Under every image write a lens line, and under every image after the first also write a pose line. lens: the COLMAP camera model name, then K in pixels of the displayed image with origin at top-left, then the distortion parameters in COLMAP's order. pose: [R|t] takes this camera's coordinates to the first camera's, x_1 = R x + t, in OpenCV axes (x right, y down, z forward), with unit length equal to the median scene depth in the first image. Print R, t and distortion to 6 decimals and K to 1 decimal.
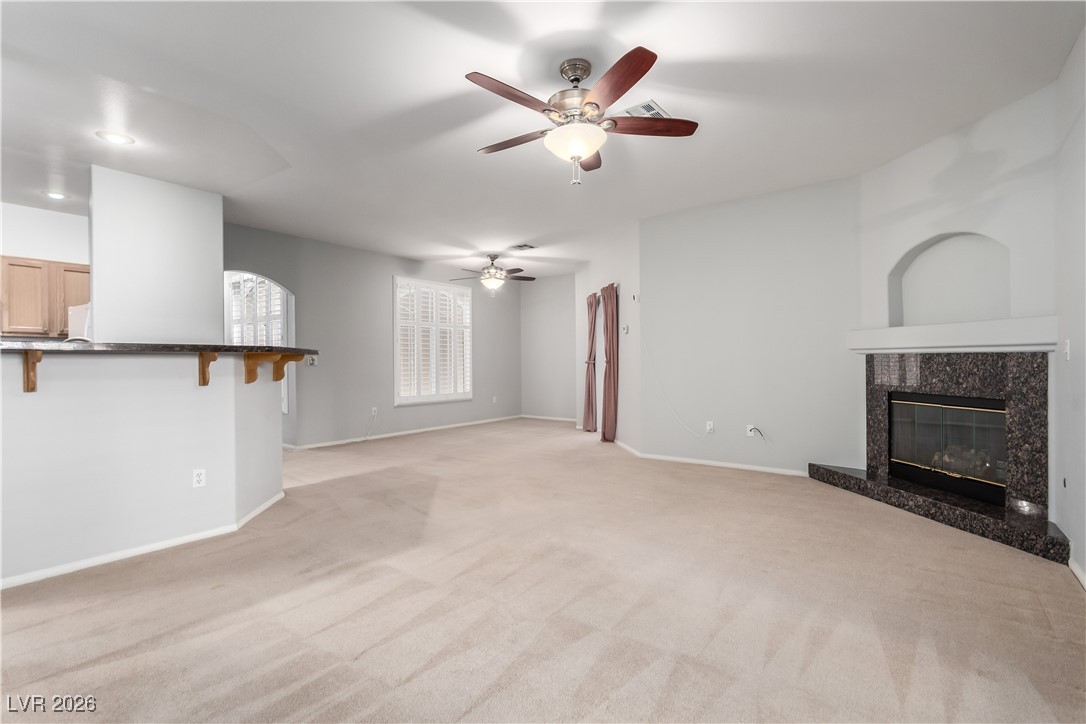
lens RADIAL K [[497.6, 0, 554.2], [0, 497.6, 364.0], [0, 0, 1]] dist [0.003374, 0.000421]
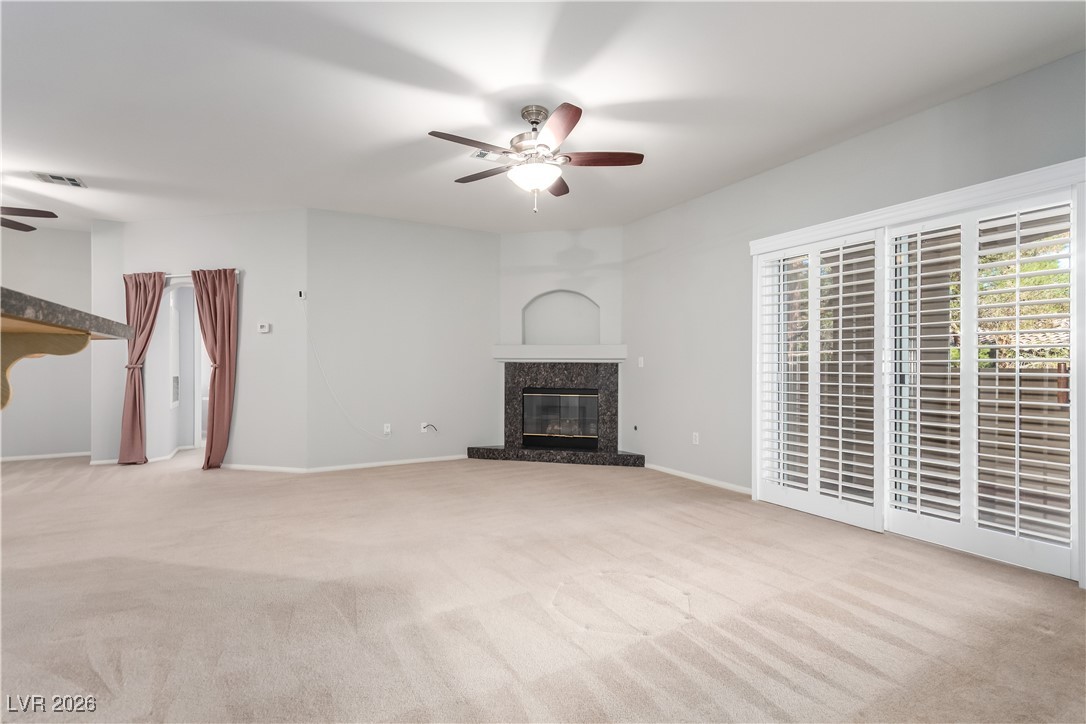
lens RADIAL K [[497.6, 0, 554.2], [0, 497.6, 364.0], [0, 0, 1]] dist [0.003374, 0.000421]
pose [[0.415931, 0.013342, 0.909298, -0.730410], [-0.000652, 0.999896, -0.014373, 0.006289], [-0.909396, 0.005385, 0.415897, 0.355357]]
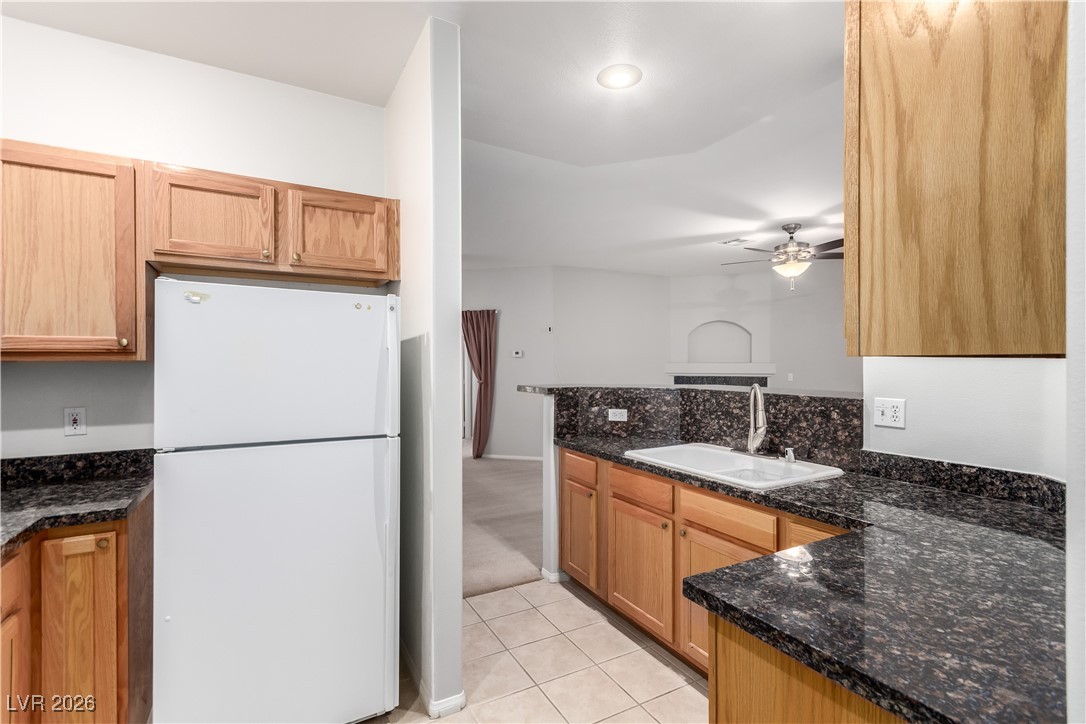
lens RADIAL K [[497.6, 0, 554.2], [0, 497.6, 364.0], [0, 0, 1]] dist [0.003374, 0.000421]
pose [[0.414908, 0.005888, 0.909844, -1.498473], [0.004714, 0.999952, -0.008621, -0.061599], [-0.909851, 0.007866, 0.414861, 0.788366]]
